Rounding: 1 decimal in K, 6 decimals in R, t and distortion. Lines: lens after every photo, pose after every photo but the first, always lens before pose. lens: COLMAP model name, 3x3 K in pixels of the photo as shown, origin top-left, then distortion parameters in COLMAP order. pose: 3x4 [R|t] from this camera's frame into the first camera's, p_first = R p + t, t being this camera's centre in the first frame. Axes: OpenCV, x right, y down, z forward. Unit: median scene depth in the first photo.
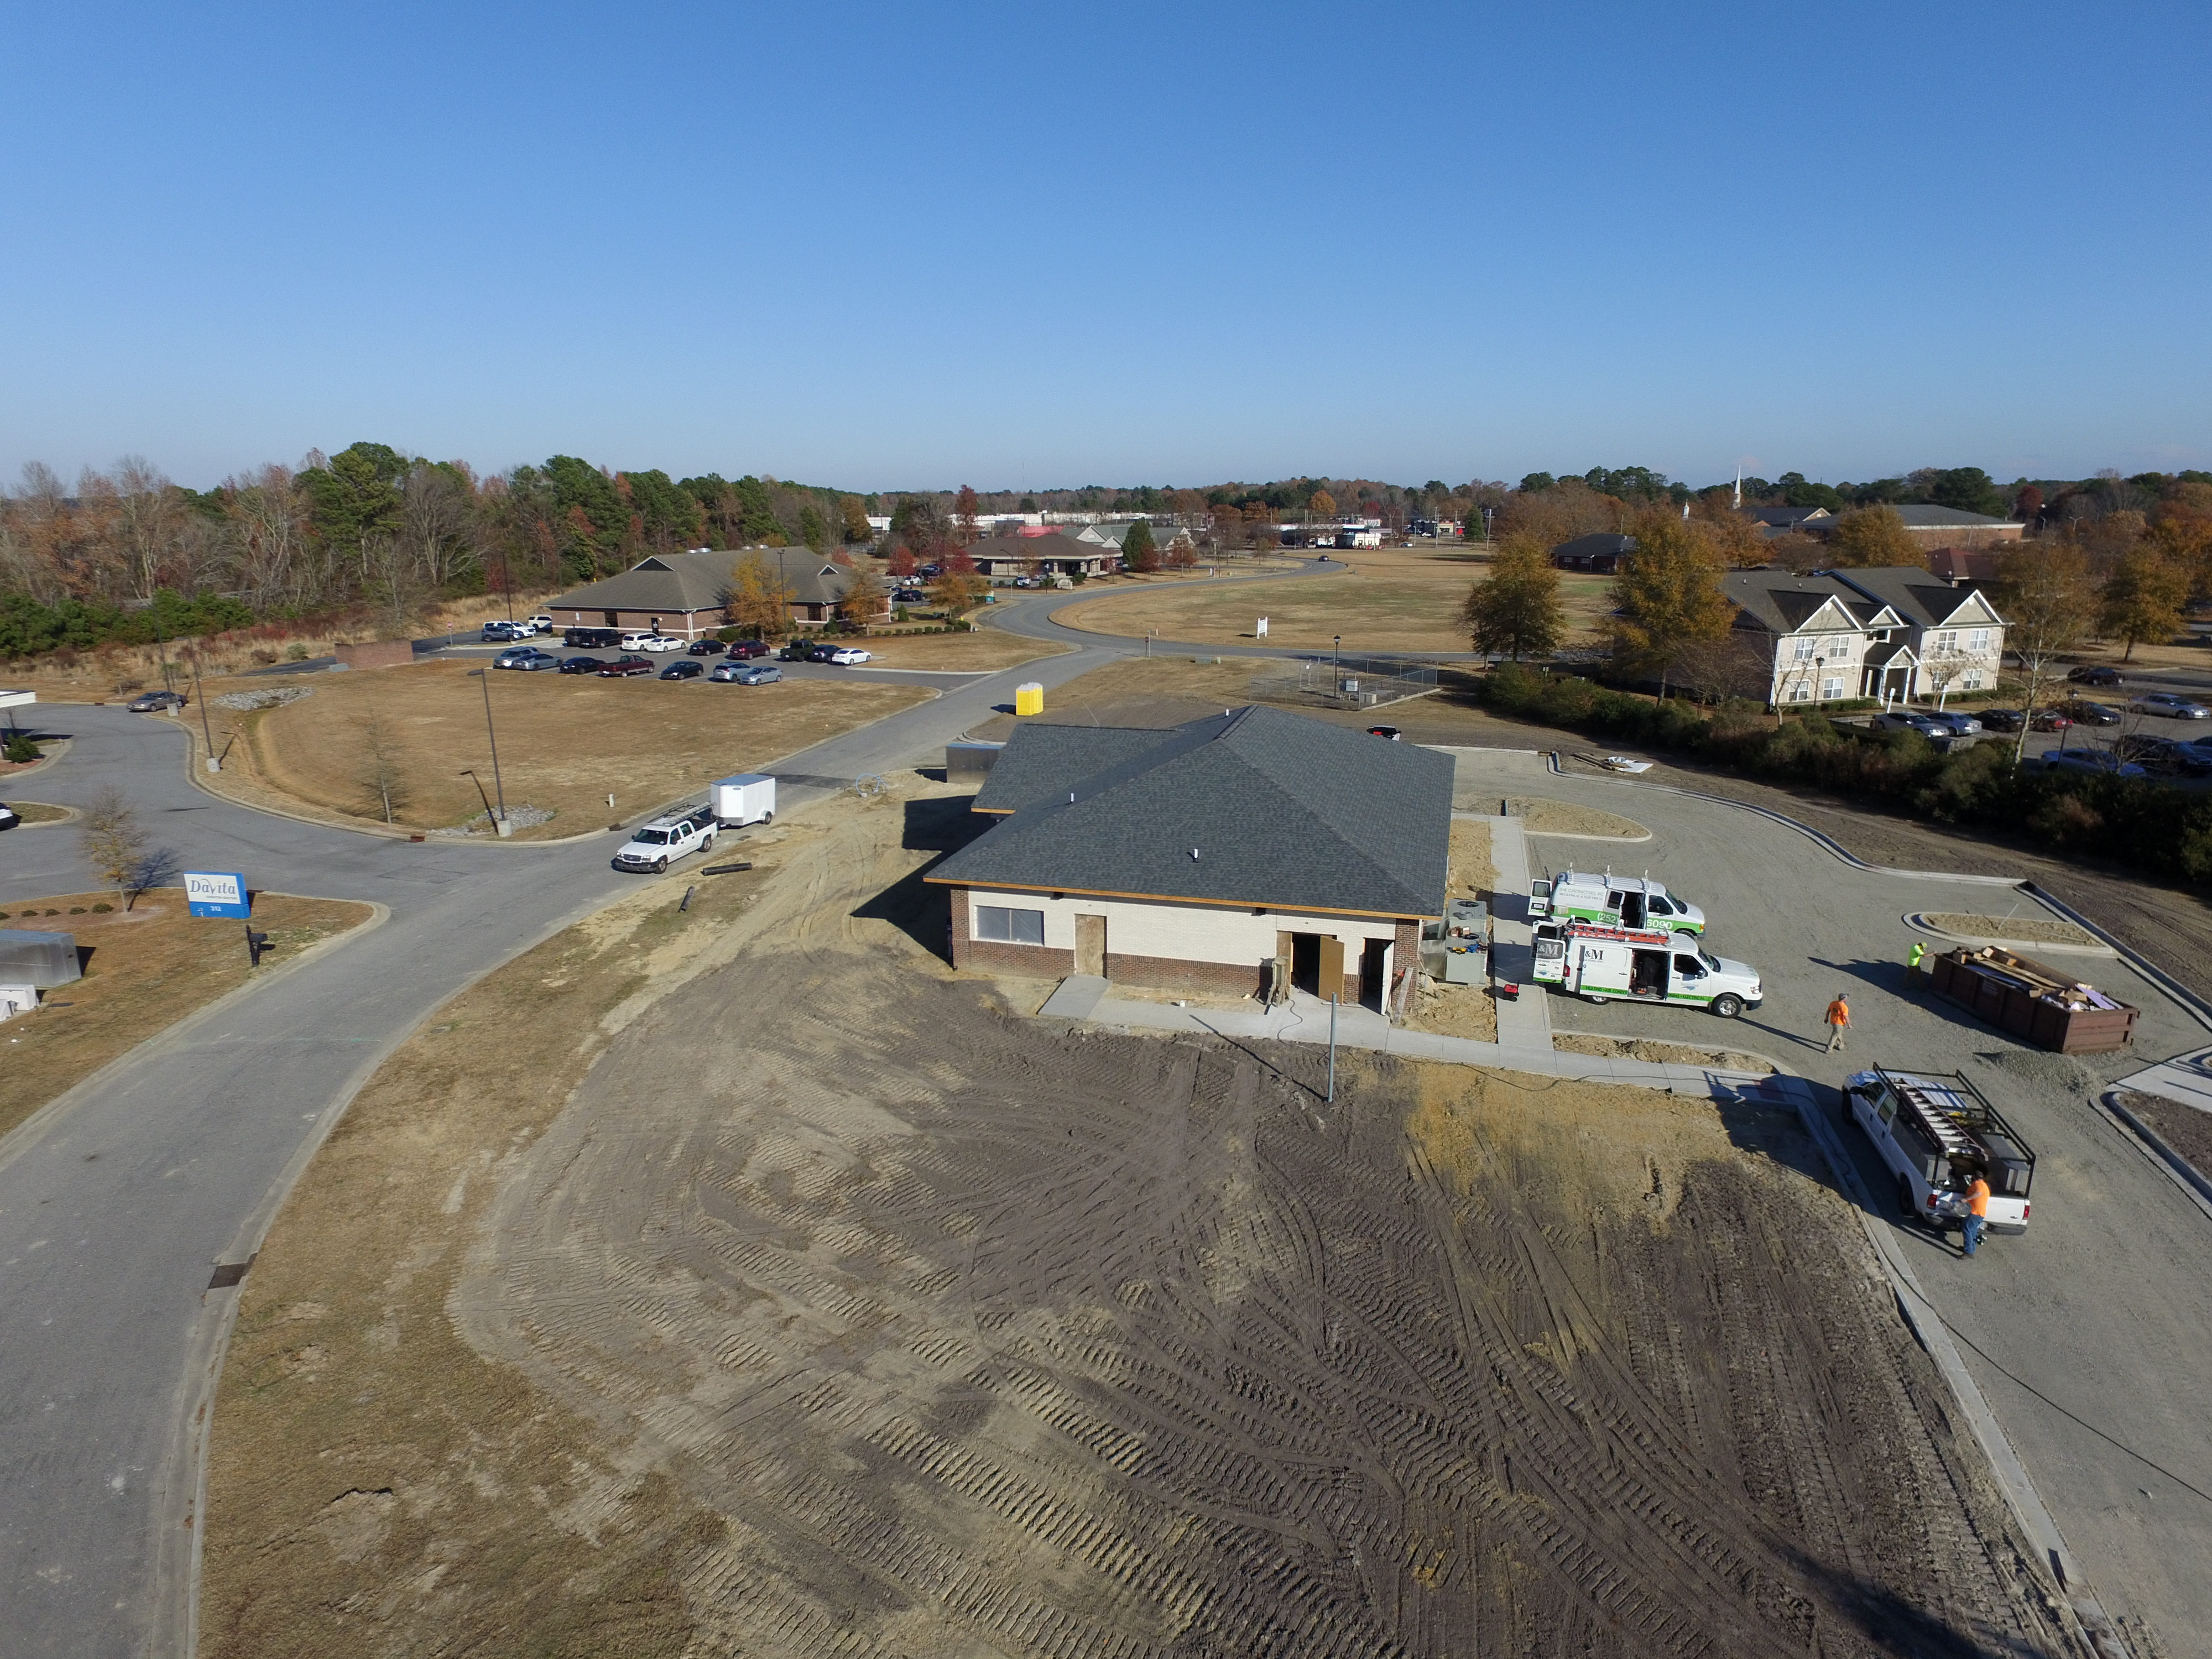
lens RADIAL K [[1279.1, 0, 1102.8], [0, 1279.1, 819.9], [0, 0, 1]] dist [-0.014501, 0.014755]
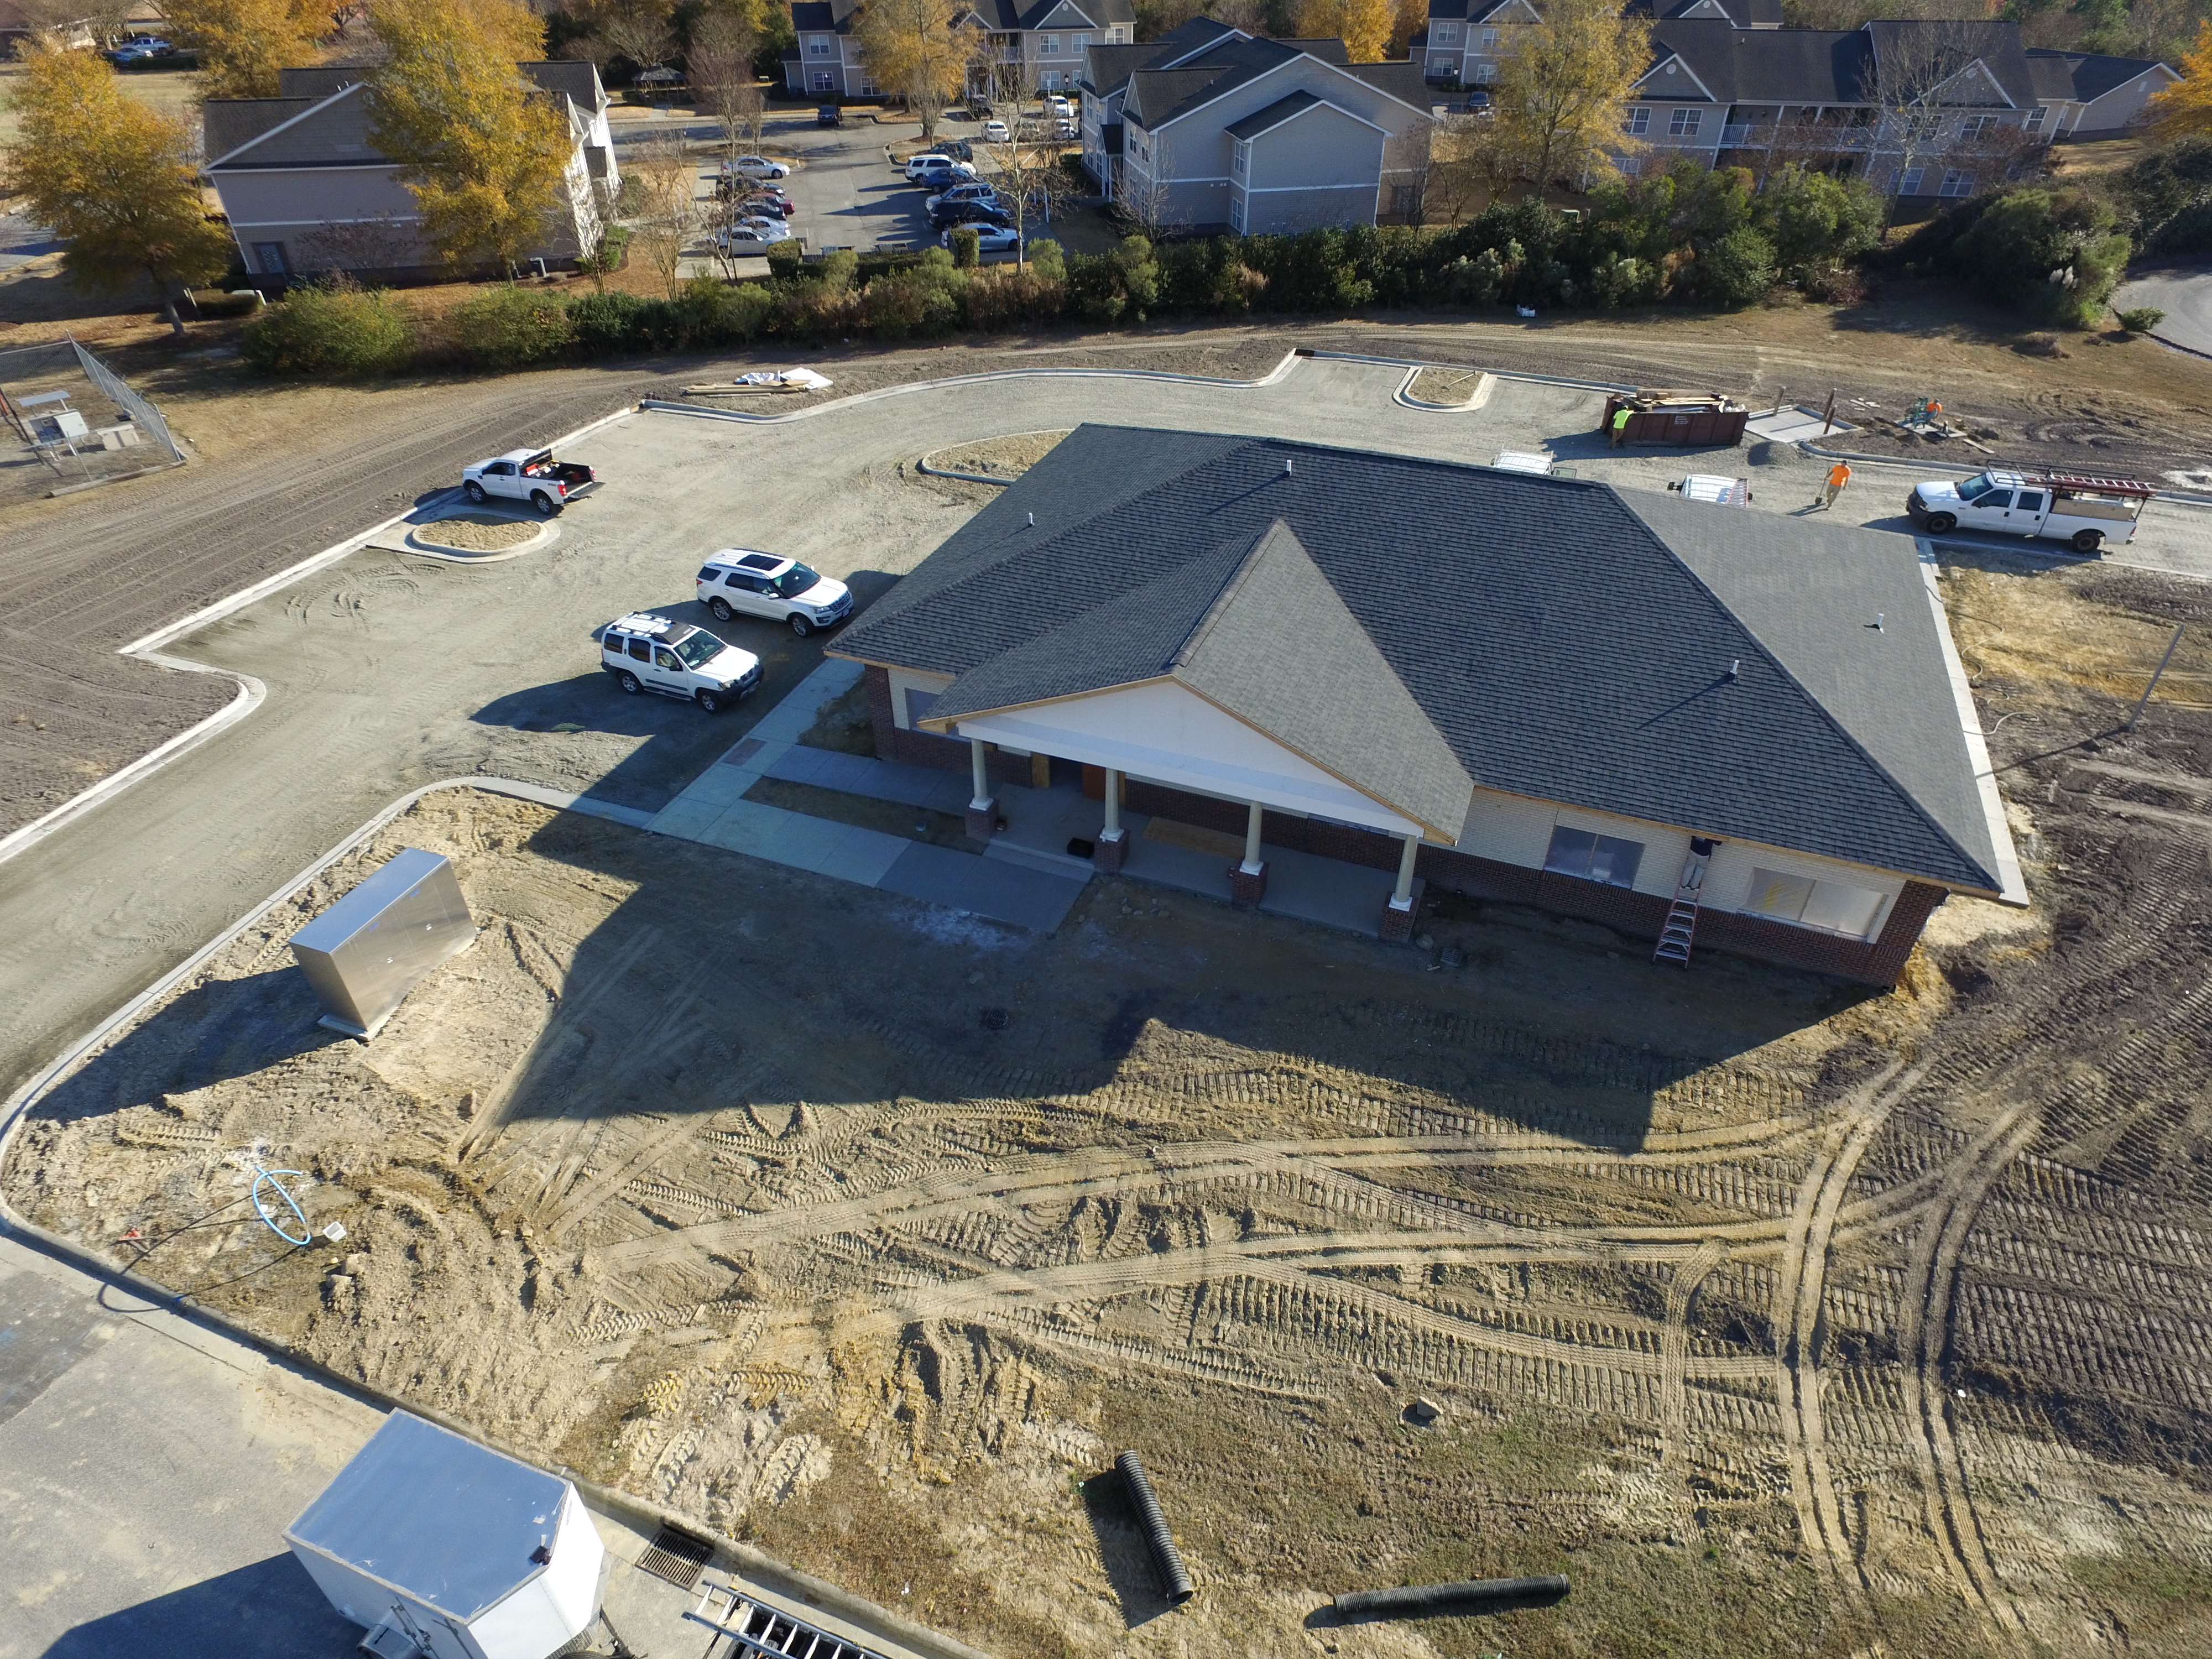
lens RADIAL K [[1279.1, 0, 1102.8], [0, 1279.1, 819.9], [0, 0, 1]] dist [-0.014501, 0.014755]
pose [[0.106601, -0.592685, 0.798349, -0.533191], [0.246104, 0.793668, 0.556349, -0.340269], [-0.963363, 0.137170, 0.230468, 1.089352]]
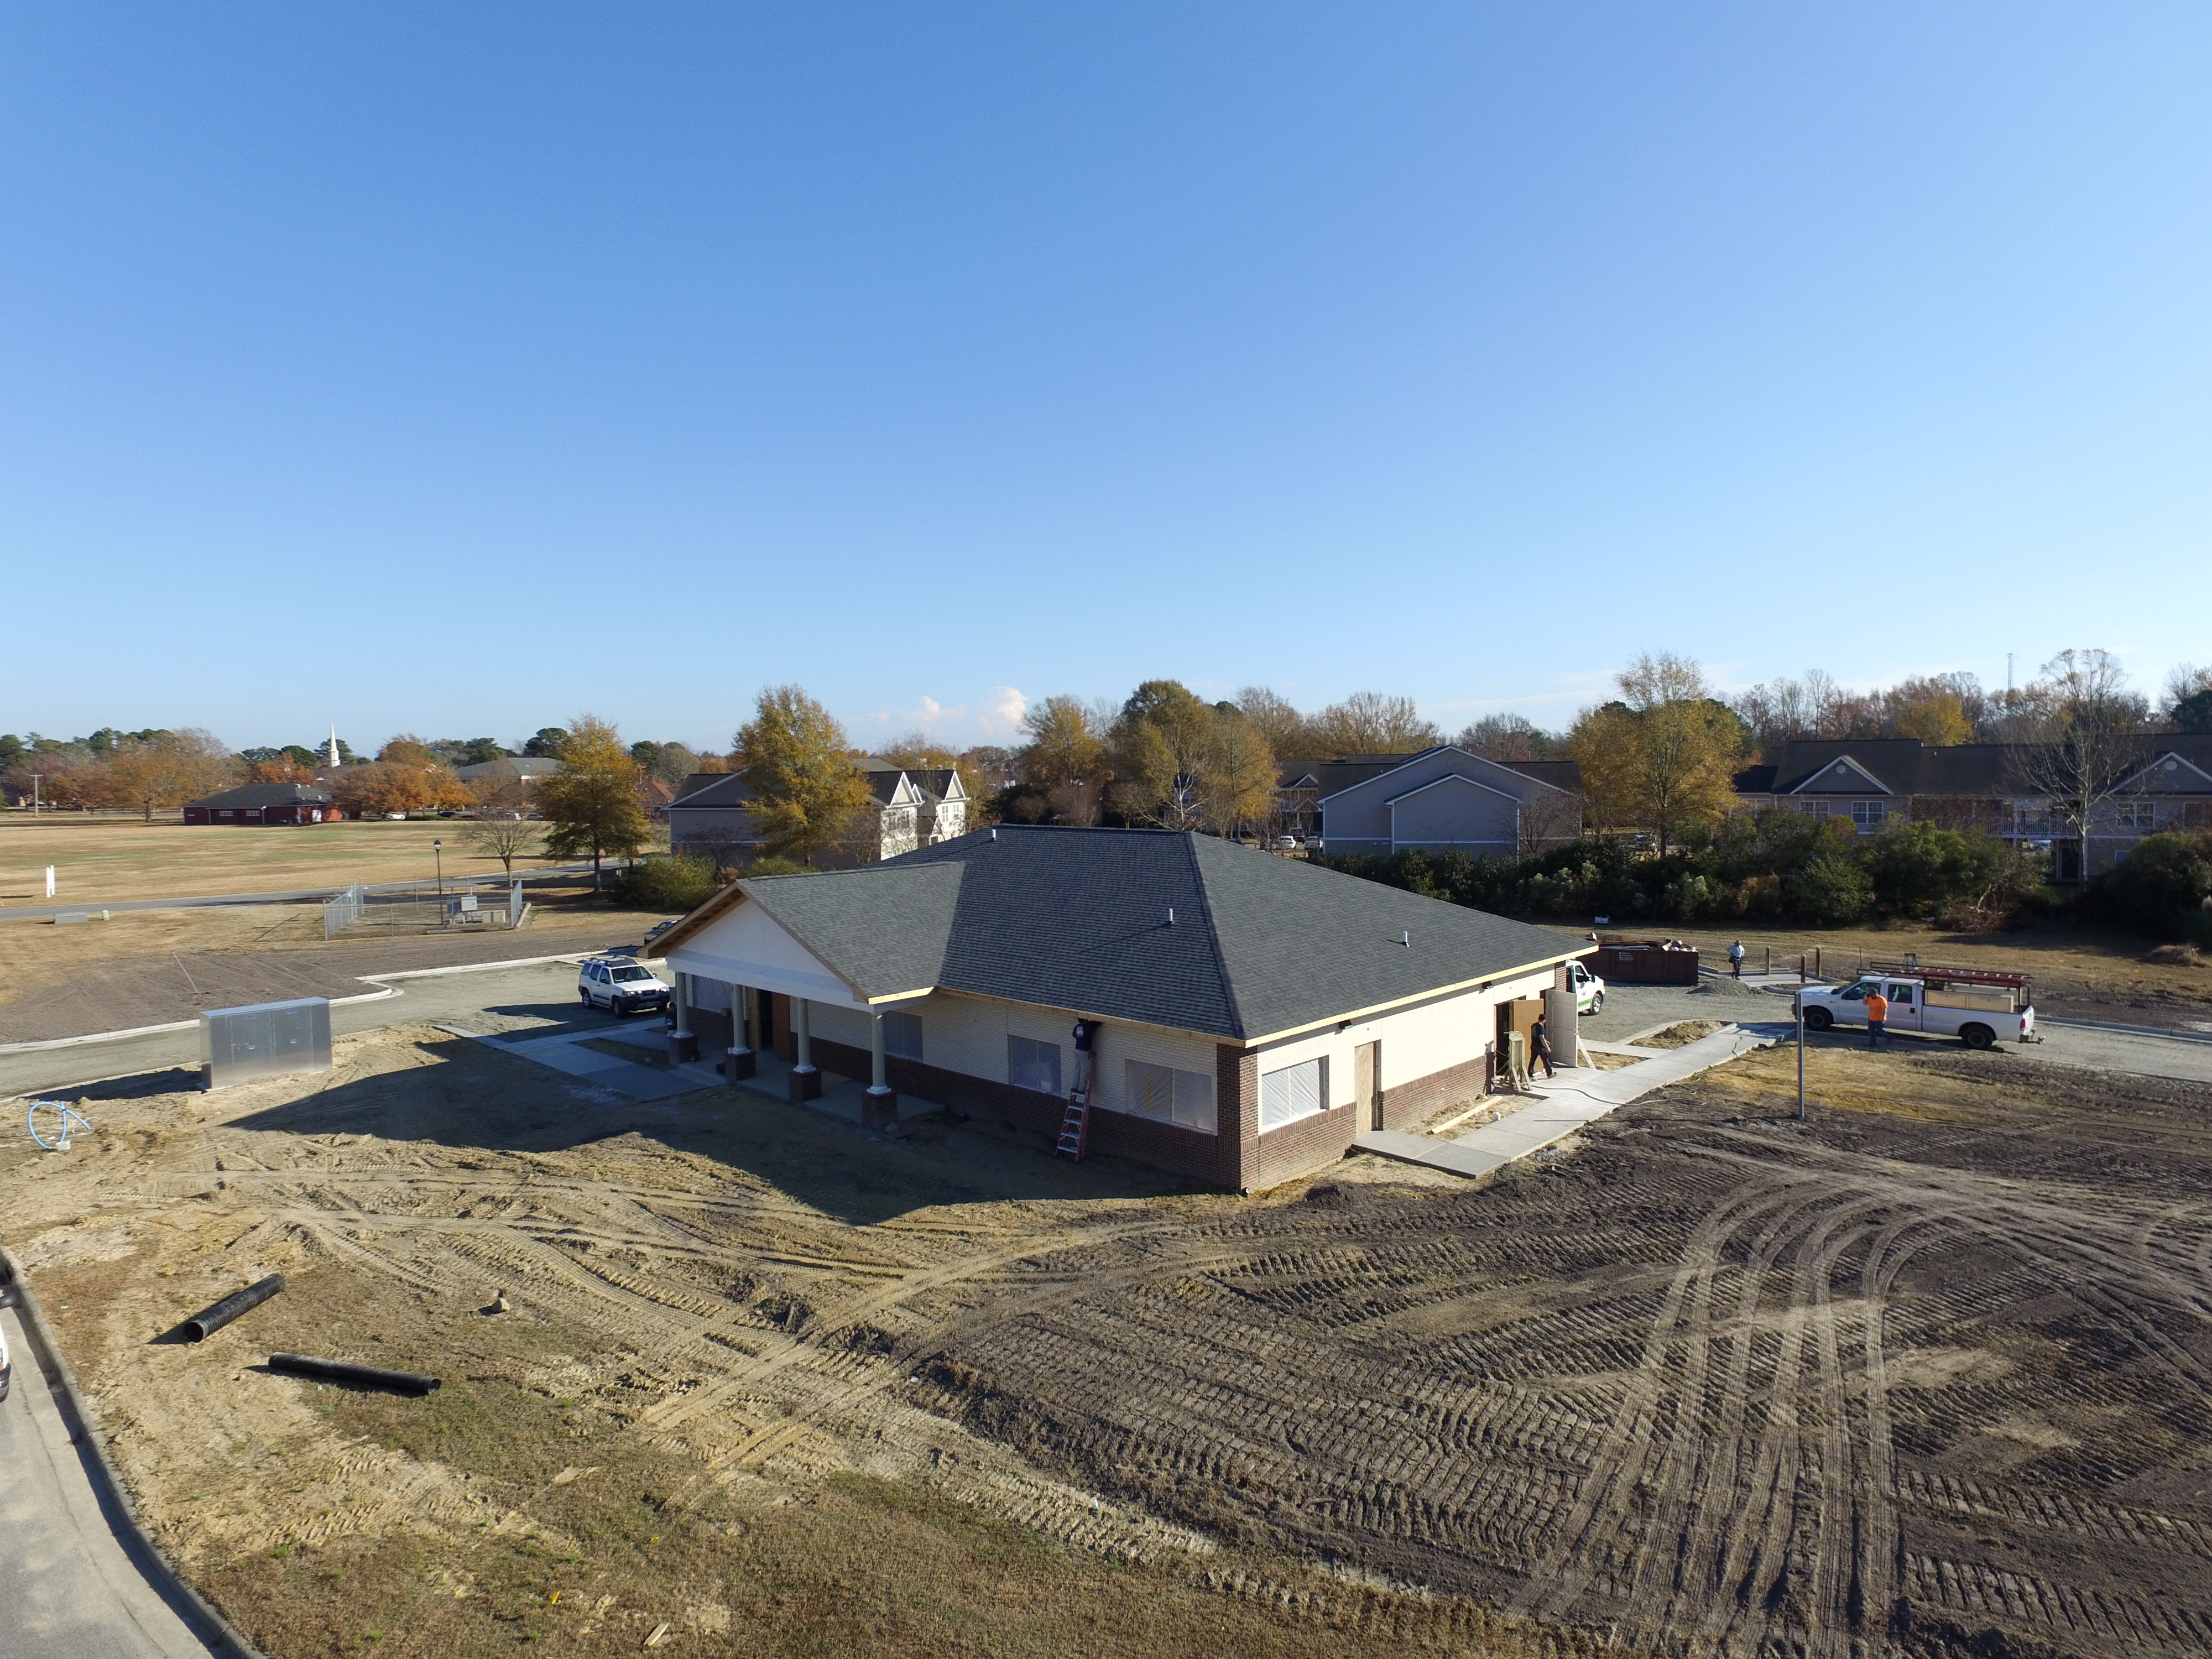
lens RADIAL K [[1279.1, 0, 1102.8], [0, 1279.1, 819.9], [0, 0, 1]] dist [-0.014501, 0.014755]
pose [[0.479356, -0.039642, 0.876725, -0.603966], [0.223789, 0.971477, -0.078432, -0.020548], [-0.848609, 0.233798, 0.474554, 0.654609]]
